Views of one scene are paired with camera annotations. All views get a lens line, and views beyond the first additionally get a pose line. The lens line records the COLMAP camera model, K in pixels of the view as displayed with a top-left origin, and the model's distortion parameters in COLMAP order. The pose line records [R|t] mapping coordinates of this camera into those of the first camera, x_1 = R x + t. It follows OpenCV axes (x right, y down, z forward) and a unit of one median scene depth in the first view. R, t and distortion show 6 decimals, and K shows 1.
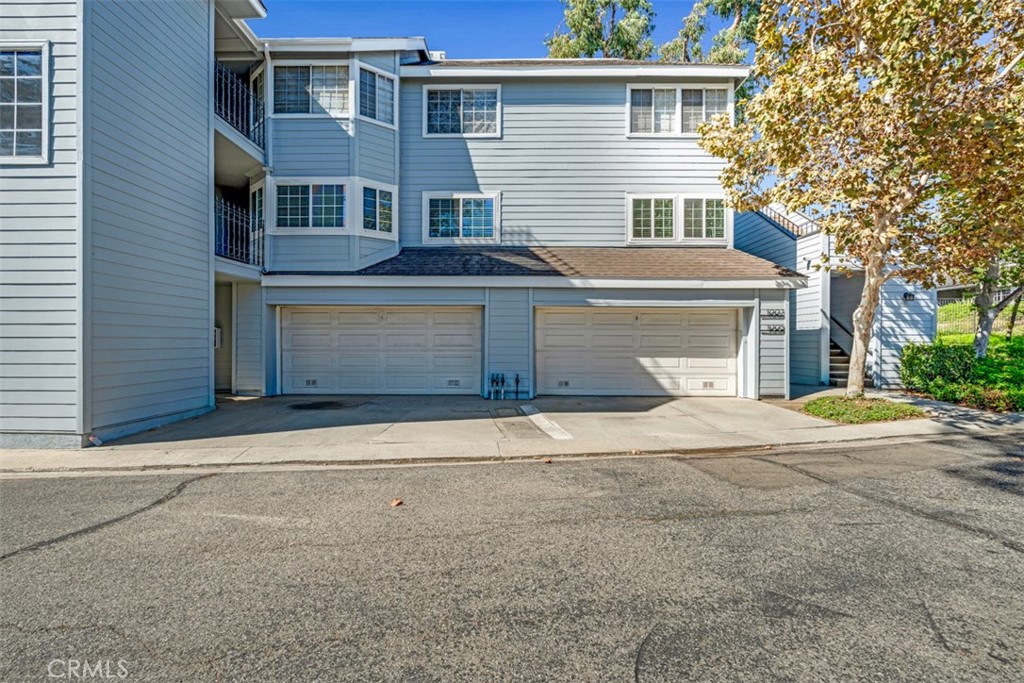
lens RADIAL K [[450.0, 0, 512.5], [0, 450.0, 340.1], [0, 0, 1]] dist [-0.000362, -0.000018]
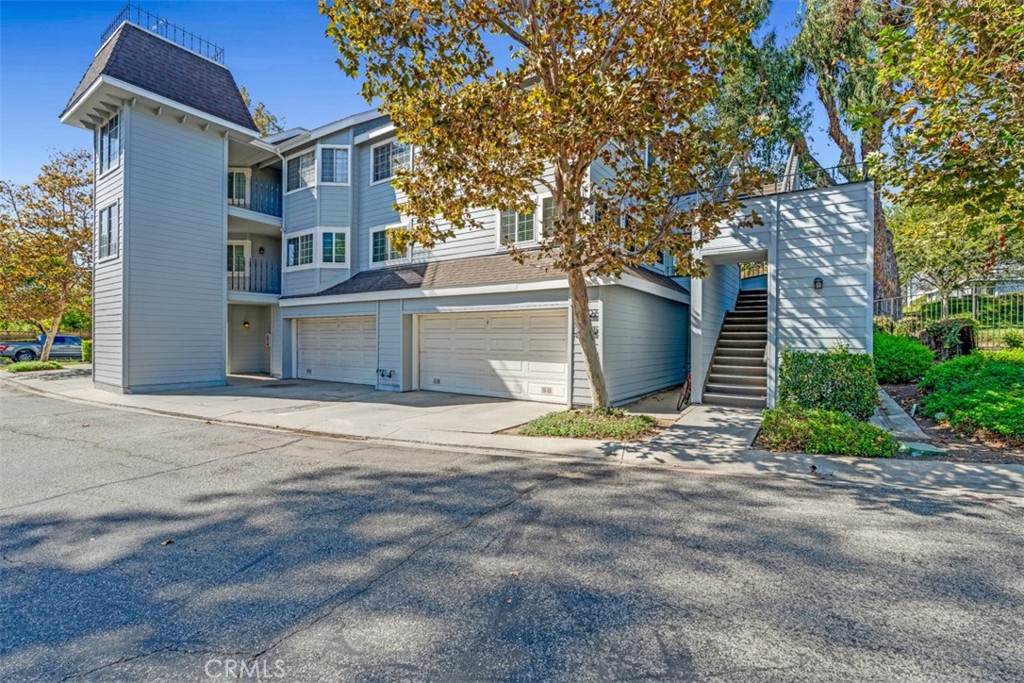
lens RADIAL K [[450.0, 0, 513.6], [0, 450.0, 341.6], [0, 0, 1]] dist [-0.000362, -0.000018]
pose [[0.830790, 0.003228, -0.556576, 0.906350], [-0.005866, 0.999978, -0.002958, -0.001121], [0.556554, 0.005722, 0.830791, 0.162683]]
